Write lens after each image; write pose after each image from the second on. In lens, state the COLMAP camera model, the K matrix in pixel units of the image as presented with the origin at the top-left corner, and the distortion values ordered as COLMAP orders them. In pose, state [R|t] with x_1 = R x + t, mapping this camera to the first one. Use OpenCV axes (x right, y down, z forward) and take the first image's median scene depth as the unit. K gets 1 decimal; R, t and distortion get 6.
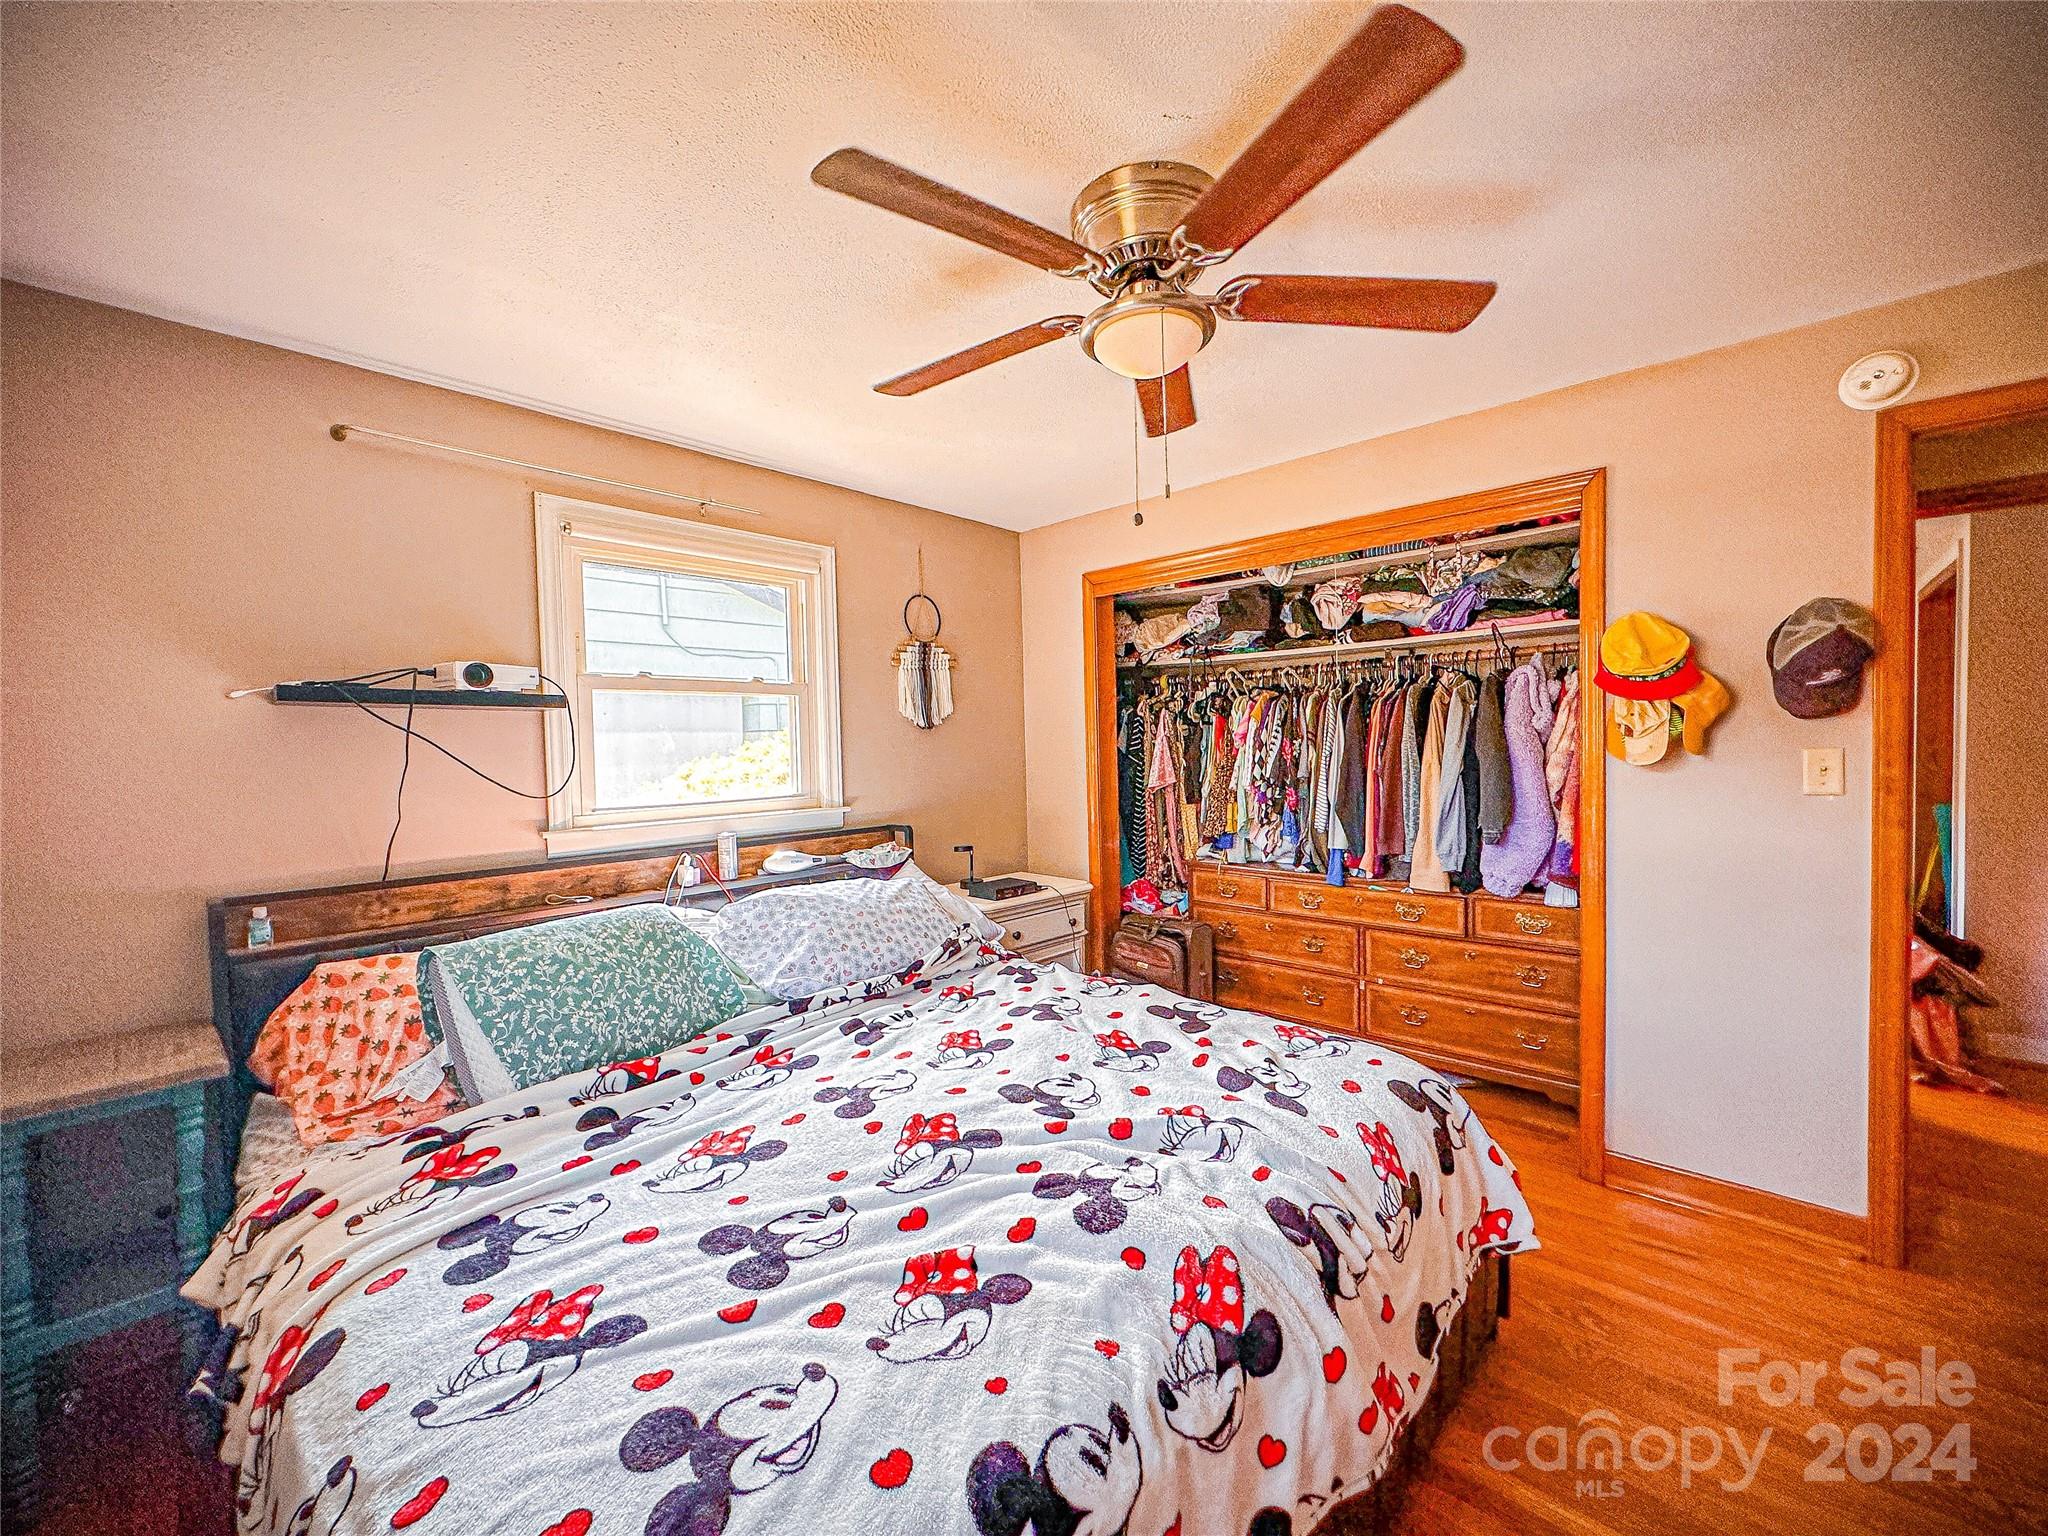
lens RADIAL K [[811.8, 0, 1024.0], [0, 811.8, 768.0], [0, 0, 1]] dist [0.010636, -0.000028]
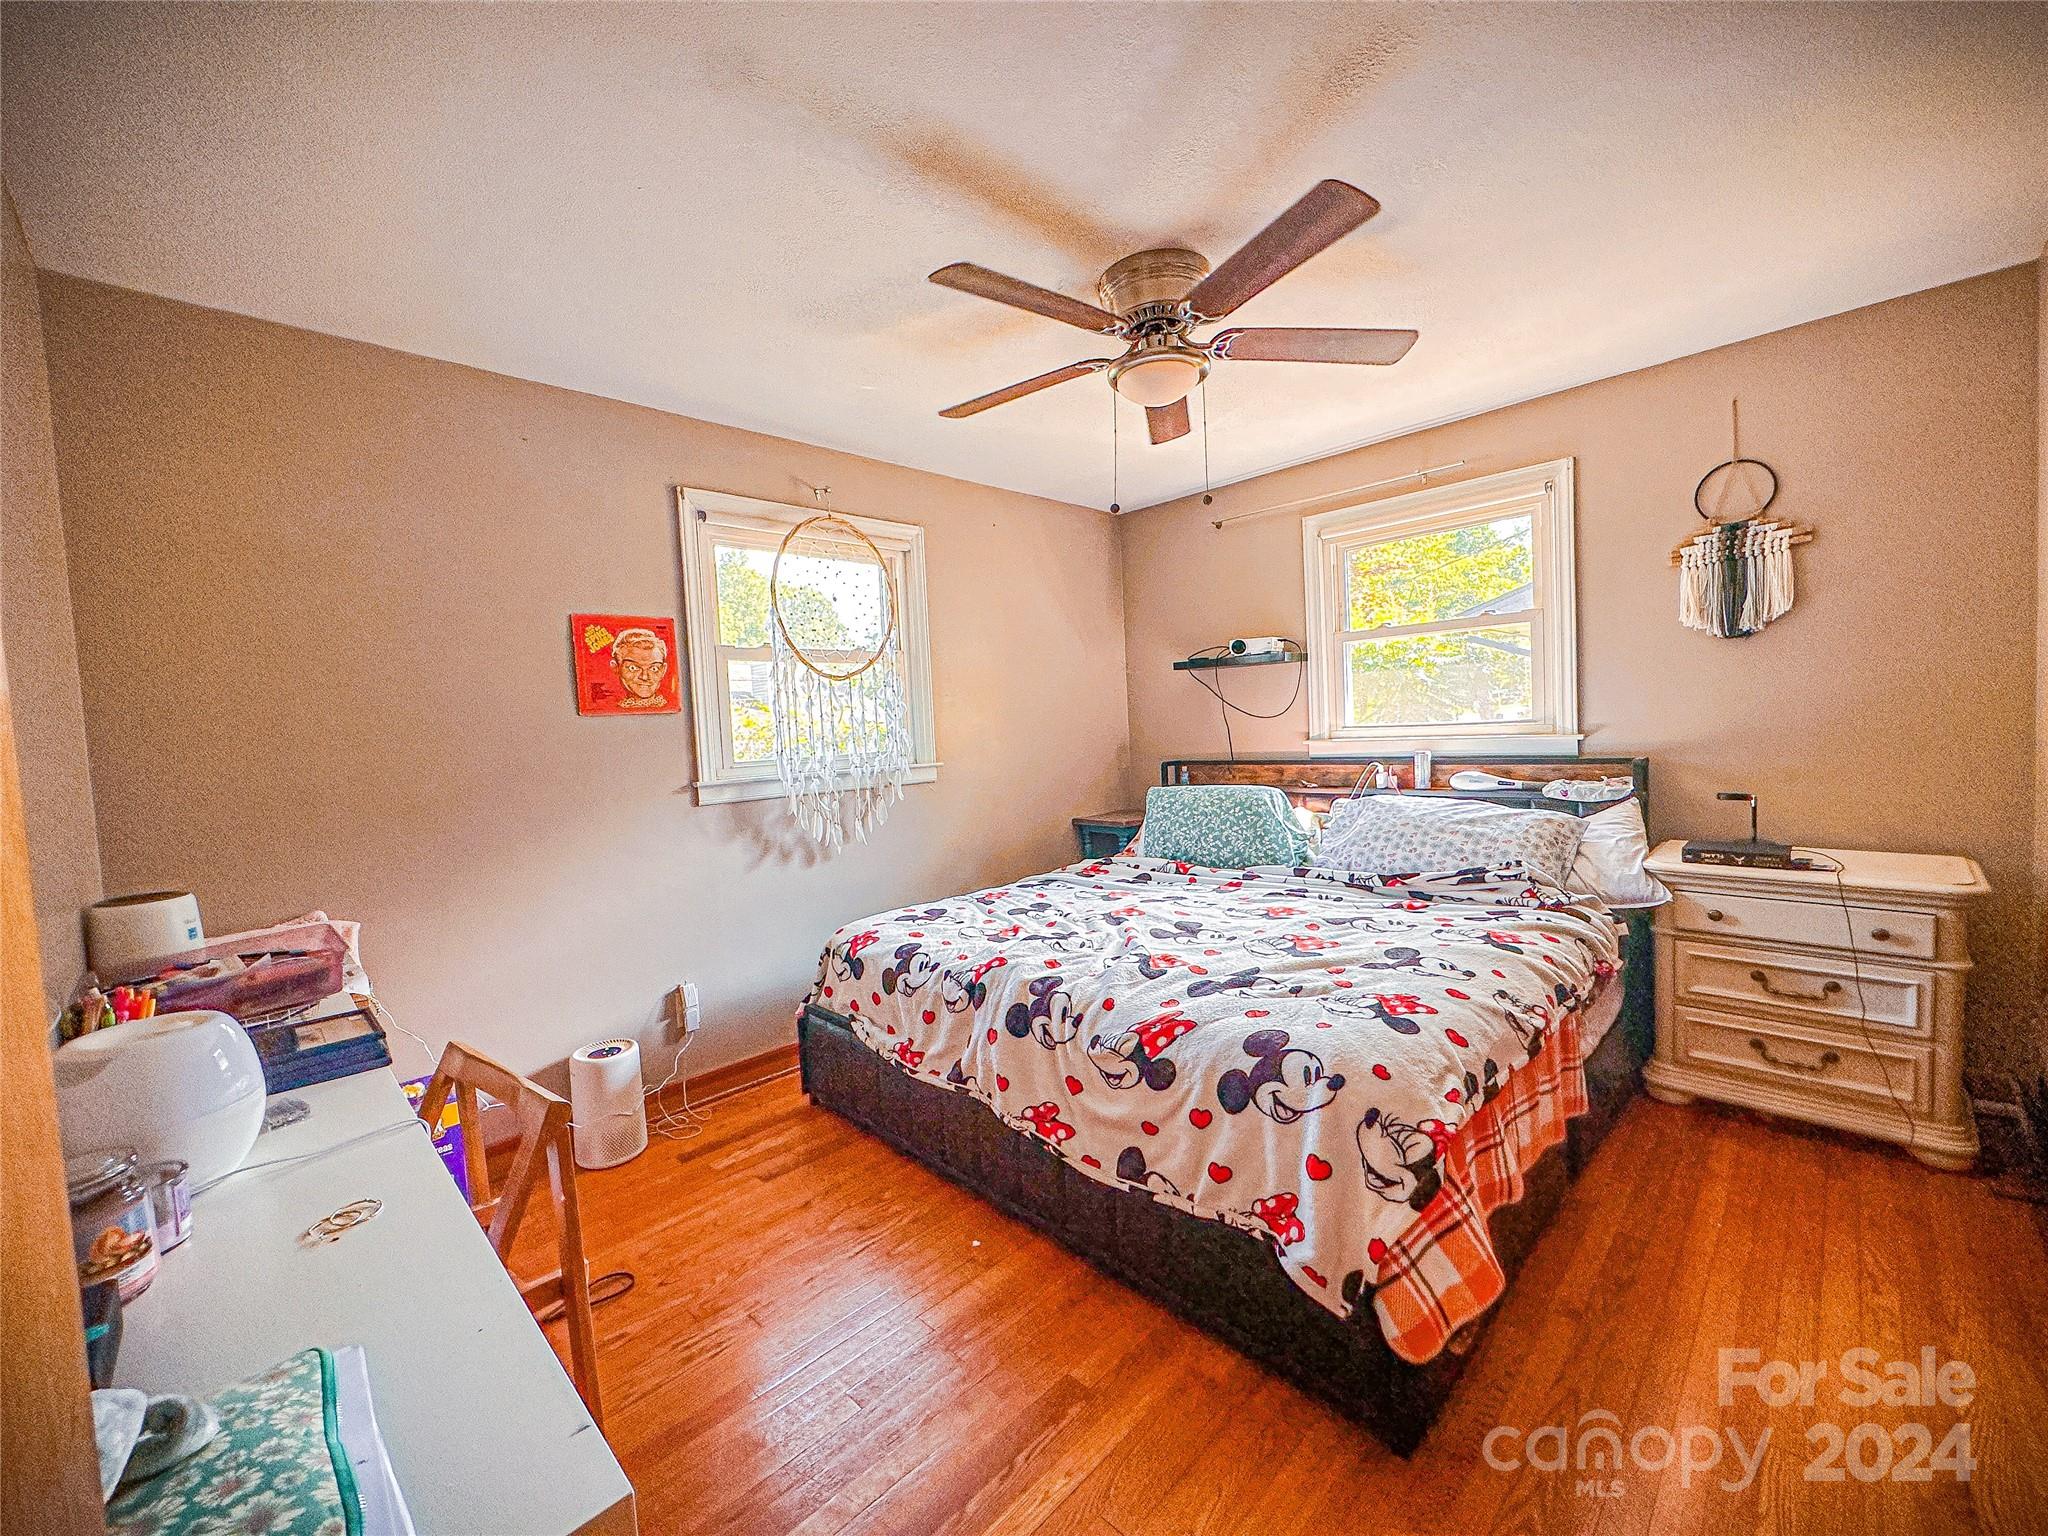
lens RADIAL K [[819.1, 0, 1033.1], [0, 819.1, 791.8], [0, 0, 1]] dist [-0.018386, -0.000247]
pose [[-0.028152, 0.107490, -0.993808, 0.917953], [0.025250, 0.993961, 0.106791, -0.003277], [0.999285, -0.022087, -0.030696, 0.489907]]
